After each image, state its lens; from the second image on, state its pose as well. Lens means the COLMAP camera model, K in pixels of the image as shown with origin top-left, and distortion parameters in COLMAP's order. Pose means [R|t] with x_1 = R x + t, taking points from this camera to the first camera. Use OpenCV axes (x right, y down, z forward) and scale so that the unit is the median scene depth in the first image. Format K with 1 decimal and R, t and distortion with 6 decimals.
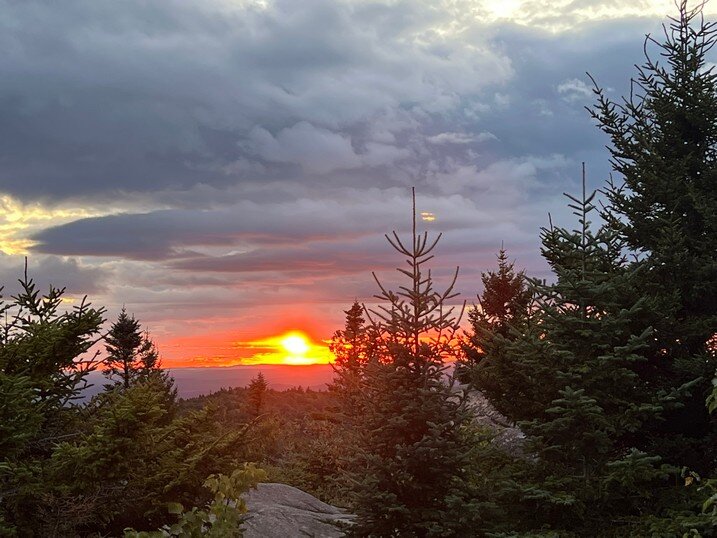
lens RADIAL K [[1503.4, 0, 358.6], [0, 1503.4, 270.5], [0, 0, 1]] dist [0.341426, 0.000000]
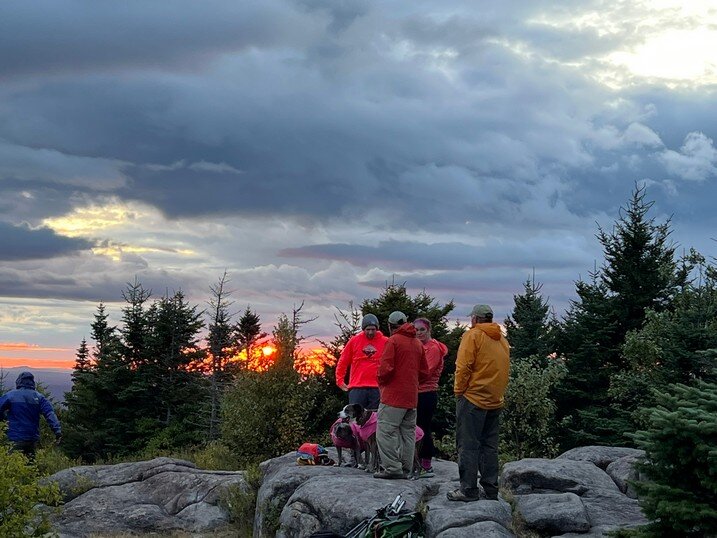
lens RADIAL K [[1503.4, 0, 358.3], [0, 1503.4, 267.7], [0, 0, 1]] dist [0.341426, 0.000000]
pose [[0.998708, 0.049475, 0.011628, -0.270148], [-0.049355, 0.998728, -0.010345, -0.006846], [-0.012125, 0.009757, 0.999879, -1.508176]]
